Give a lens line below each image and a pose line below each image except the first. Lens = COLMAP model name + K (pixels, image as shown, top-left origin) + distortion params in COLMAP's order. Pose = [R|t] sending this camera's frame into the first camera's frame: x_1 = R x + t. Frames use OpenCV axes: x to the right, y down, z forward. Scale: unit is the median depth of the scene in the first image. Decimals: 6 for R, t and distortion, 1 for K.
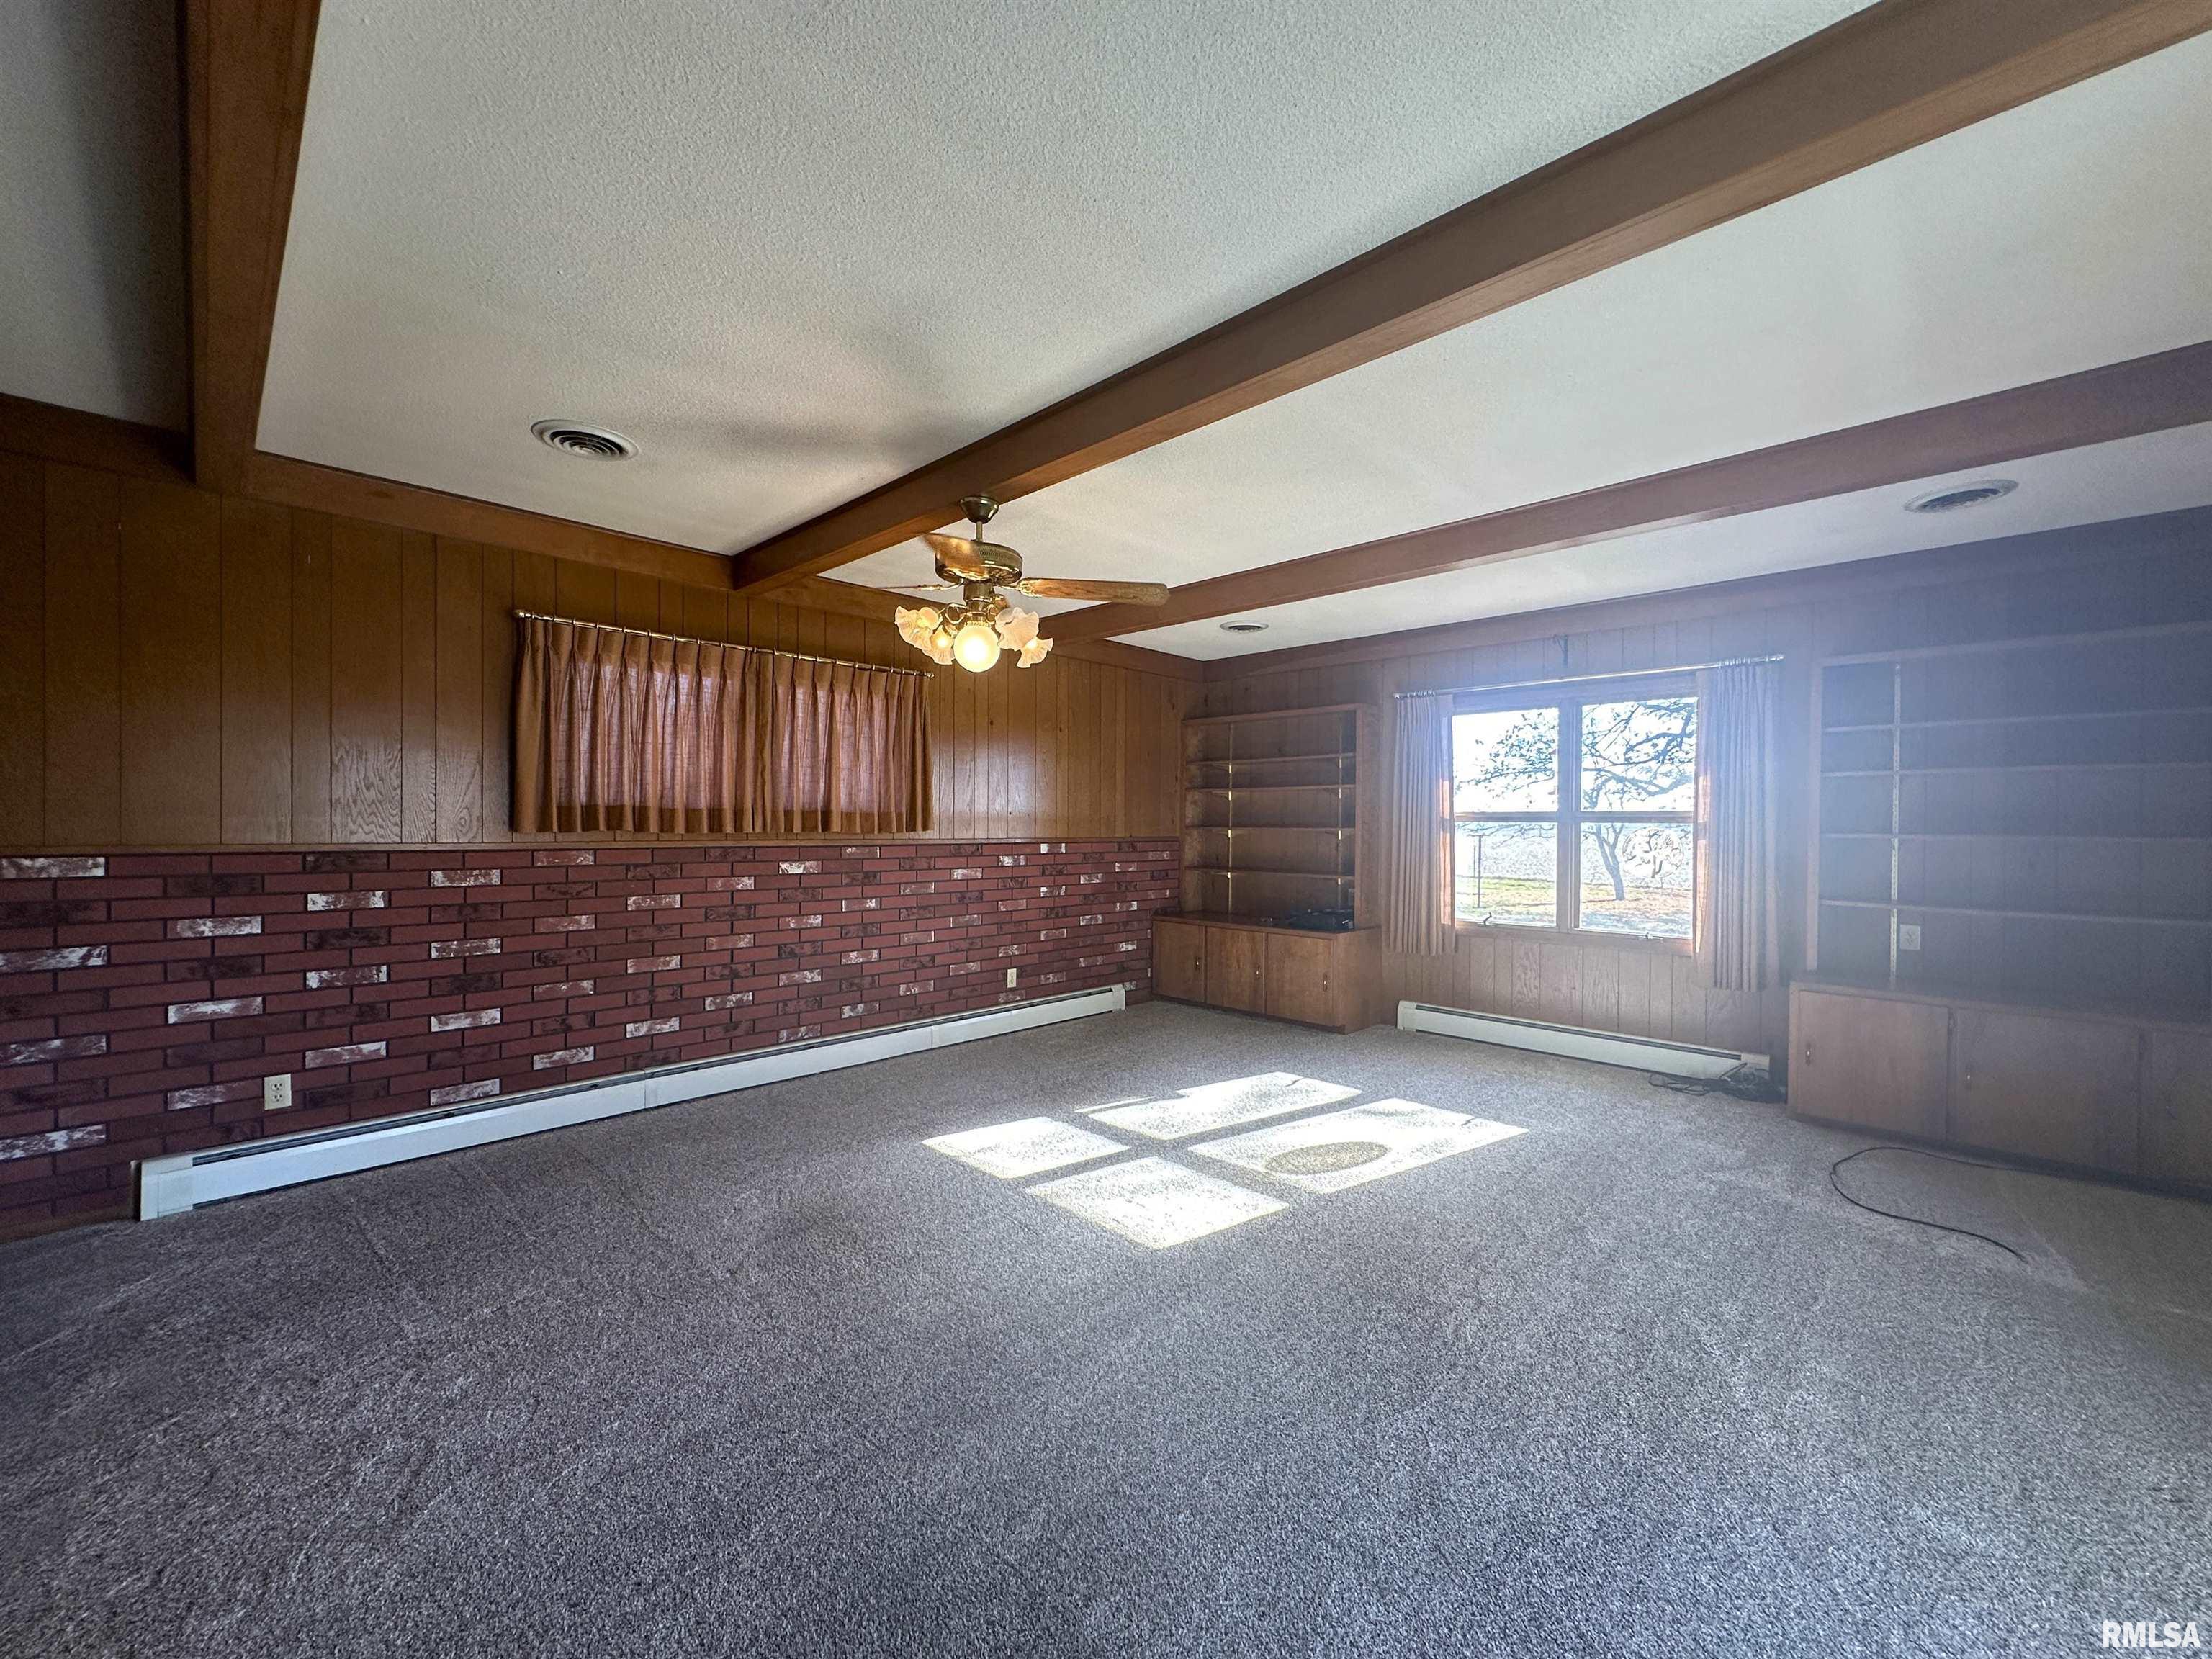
lens RADIAL K [[908.9, 0, 1106.0], [0, 908.9, 829.5], [0, 0, 1]] dist [0.000421, 0.000410]
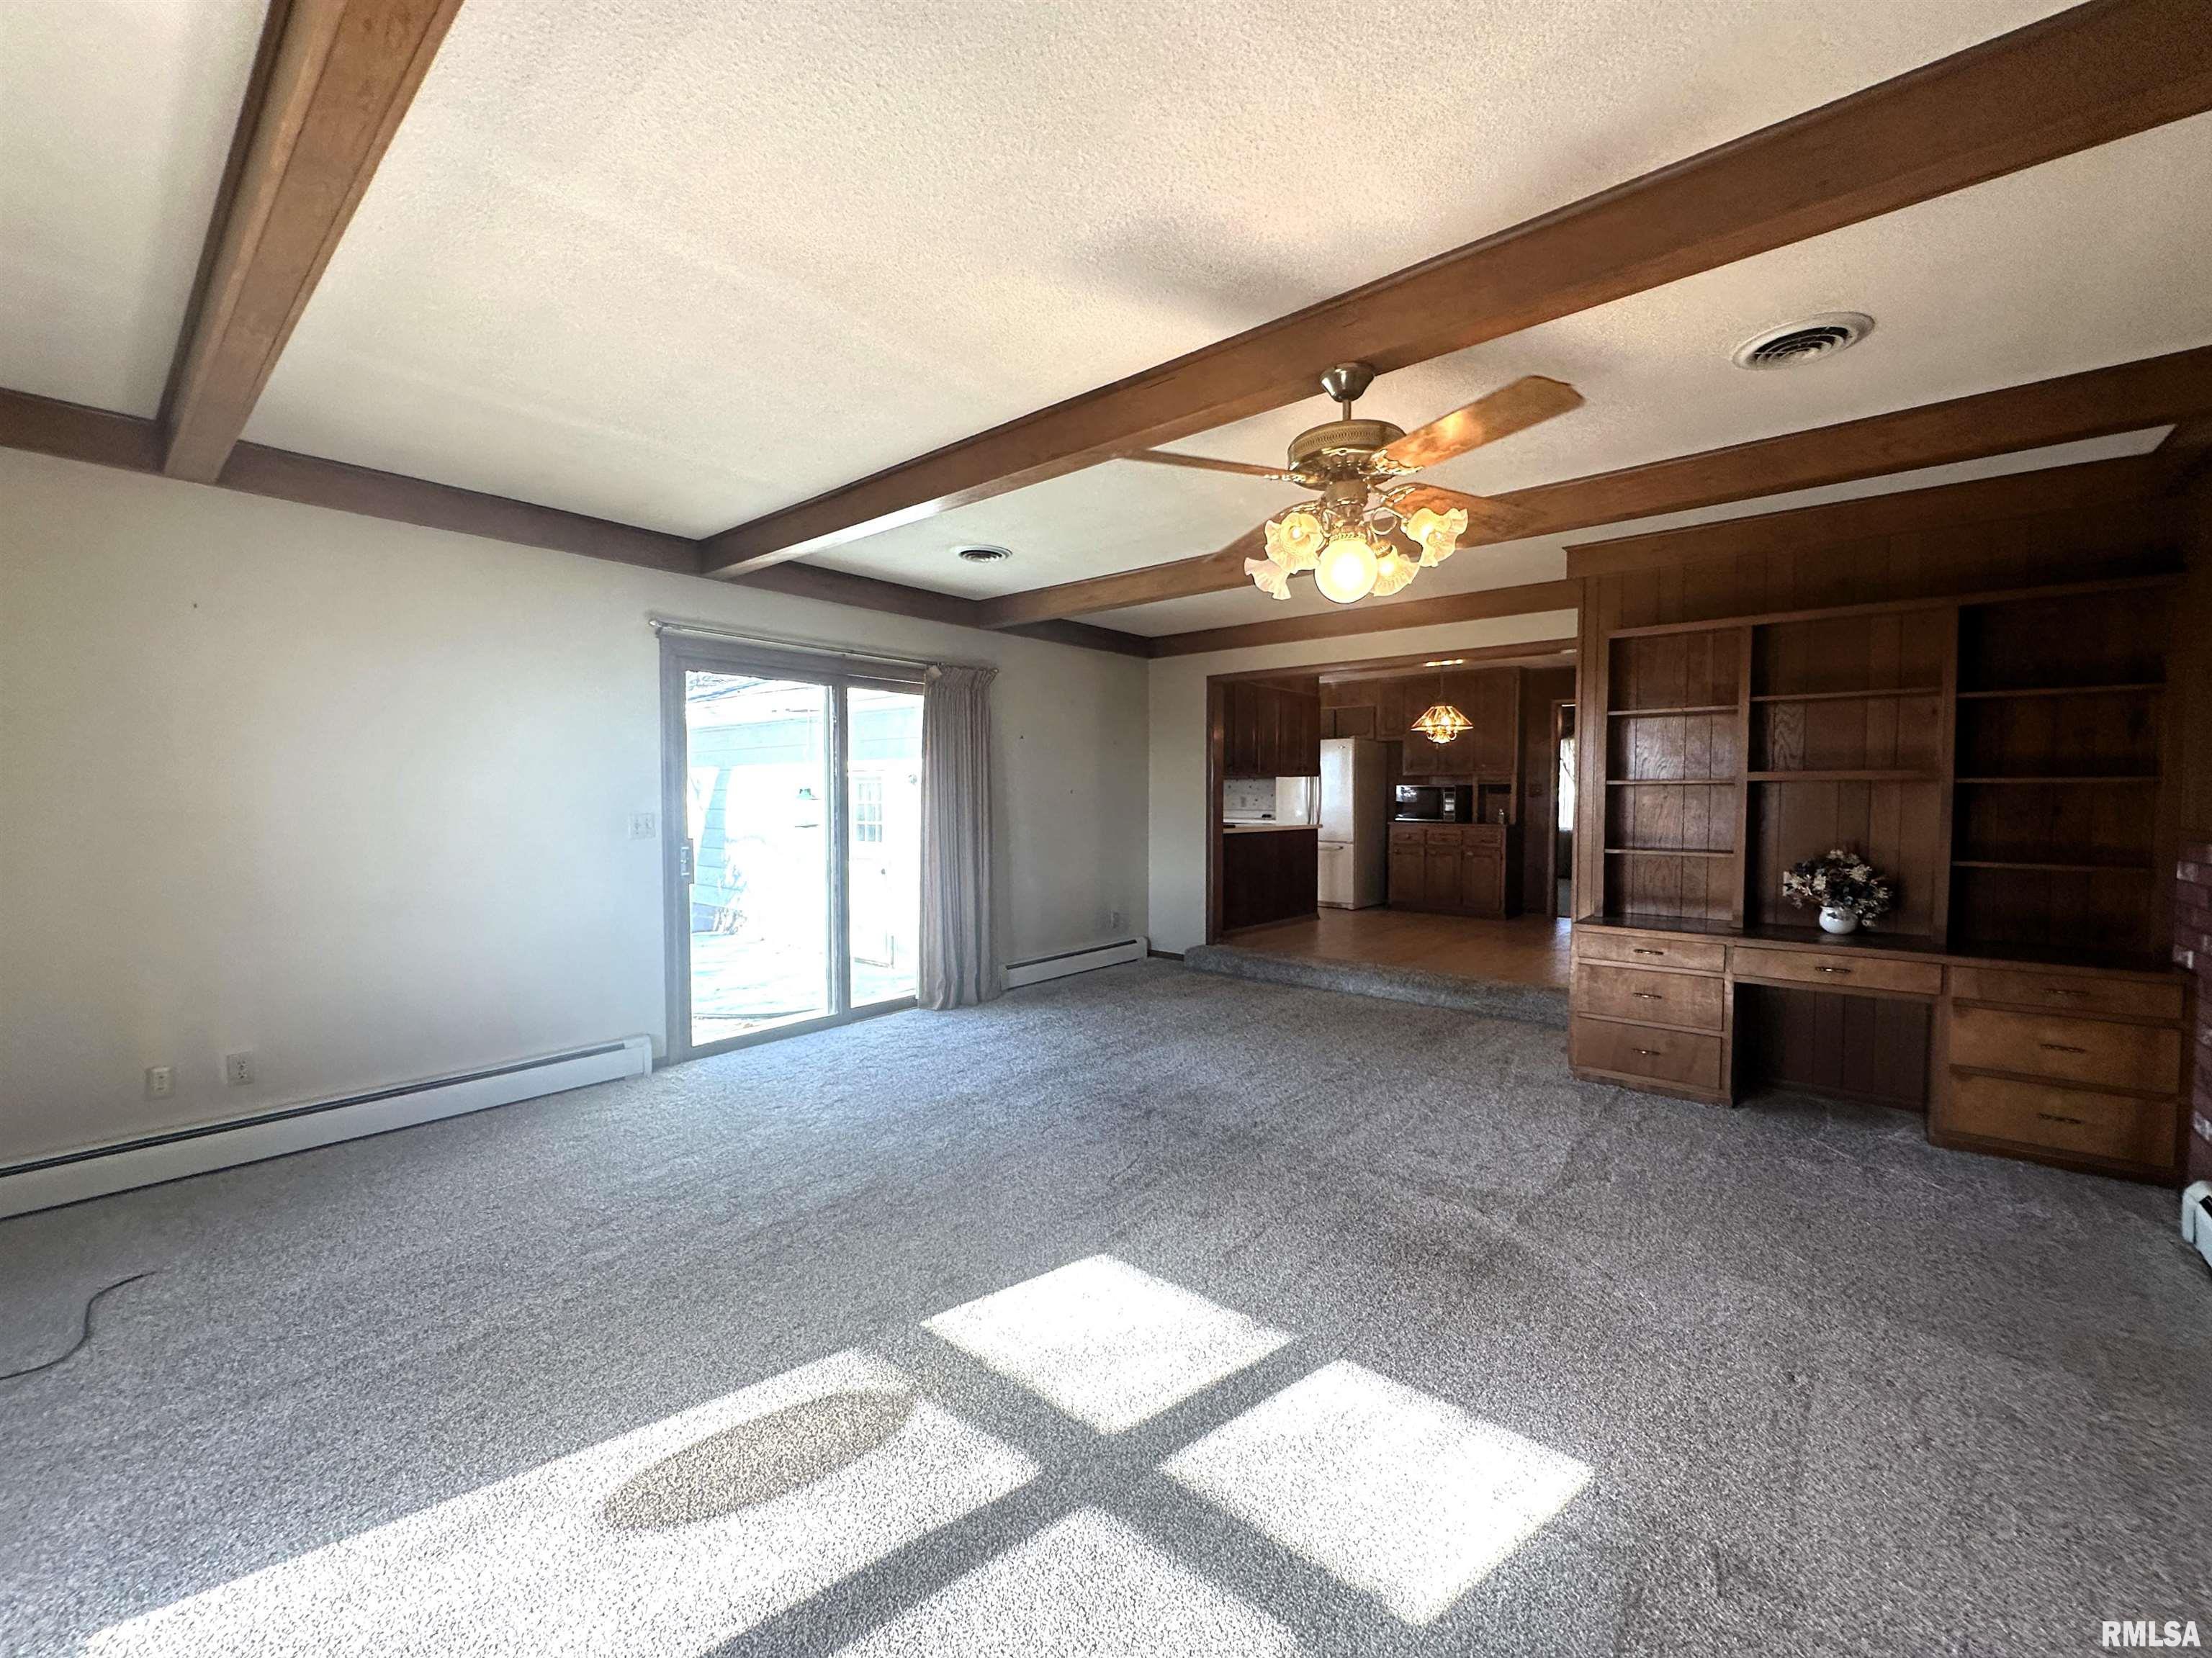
lens RADIAL K [[908.8, 0, 1106.0], [0, 908.8, 829.0], [0, 0, 1]] dist [0.000421, 0.000410]
pose [[-0.997599, -0.005761, -0.069022, 0.095402], [-0.008763, 0.999025, 0.043275, -0.015306], [0.068705, 0.043776, -0.996676, 1.564270]]
